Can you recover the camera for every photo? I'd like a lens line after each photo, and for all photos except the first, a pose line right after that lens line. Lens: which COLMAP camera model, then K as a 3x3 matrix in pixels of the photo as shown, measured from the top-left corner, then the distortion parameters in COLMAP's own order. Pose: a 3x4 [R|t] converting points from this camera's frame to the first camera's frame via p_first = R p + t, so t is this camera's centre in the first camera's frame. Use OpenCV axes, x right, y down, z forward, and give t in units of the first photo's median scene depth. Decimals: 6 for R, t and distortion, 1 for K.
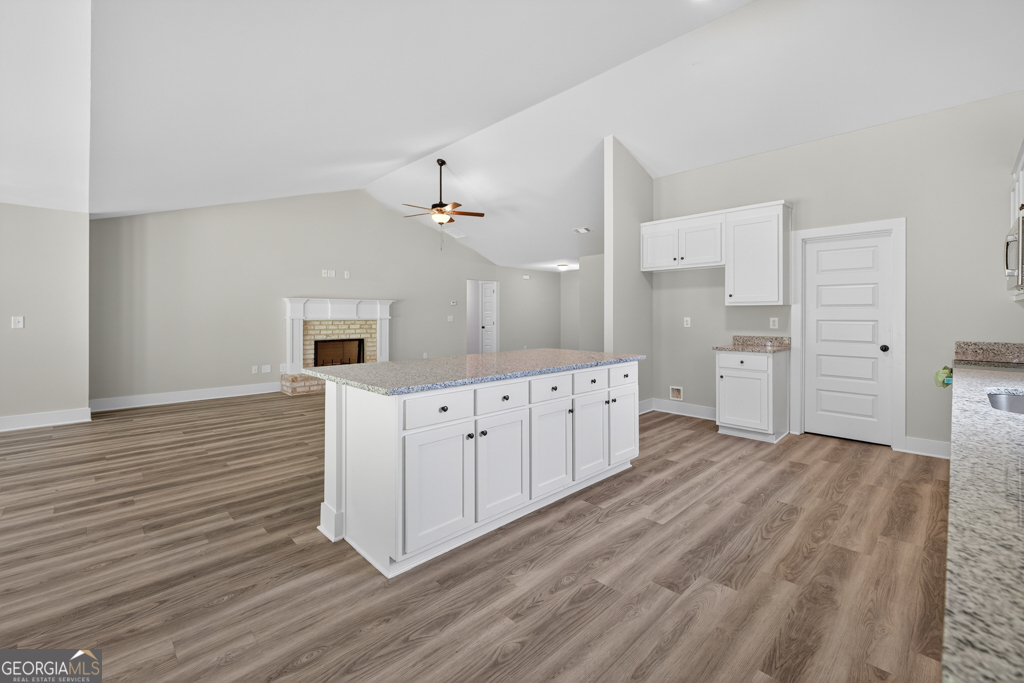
lens RADIAL K [[430.3, 0, 509.6], [0, 430.3, 316.6], [0, 0, 1]] dist [0.007157, -0.001400]
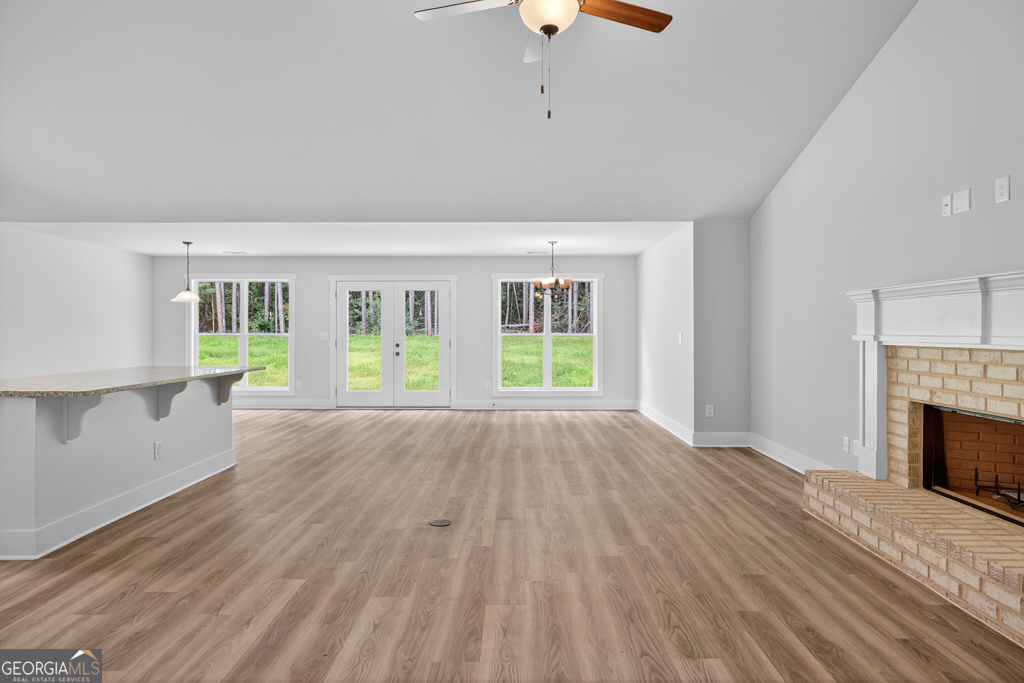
lens RADIAL K [[600.0, 0, 504.5], [0, 600.0, 336.1], [0, 0, 1]] dist [-0.004162, 0.001717]
pose [[-0.711587, 0.004962, -0.702580, 0.251542], [-0.003096, 0.999943, 0.010198, -0.005764], [0.702591, 0.009432, -0.711531, 2.085389]]
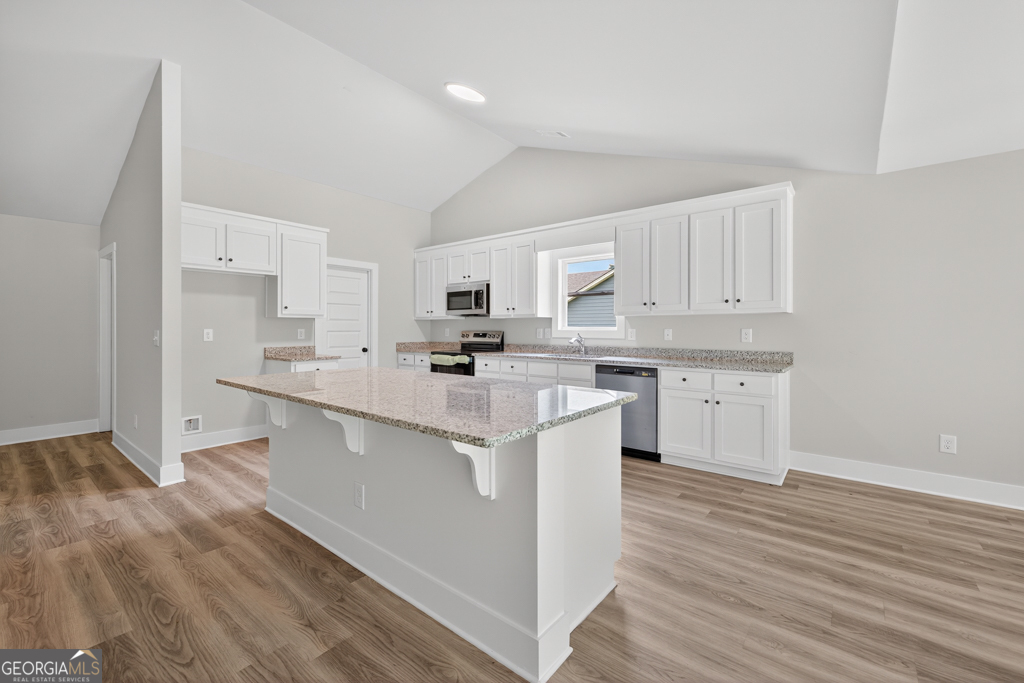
lens RADIAL K [[430.3, 0, 507.4], [0, 430.3, 327.4], [0, 0, 1]] dist [0.007157, -0.001400]
pose [[-0.112418, 0.001093, 0.993660, -0.656766], [0.002421, 0.999997, -0.000826, 0.000149], [-0.993658, 0.002313, -0.112420, 0.711405]]
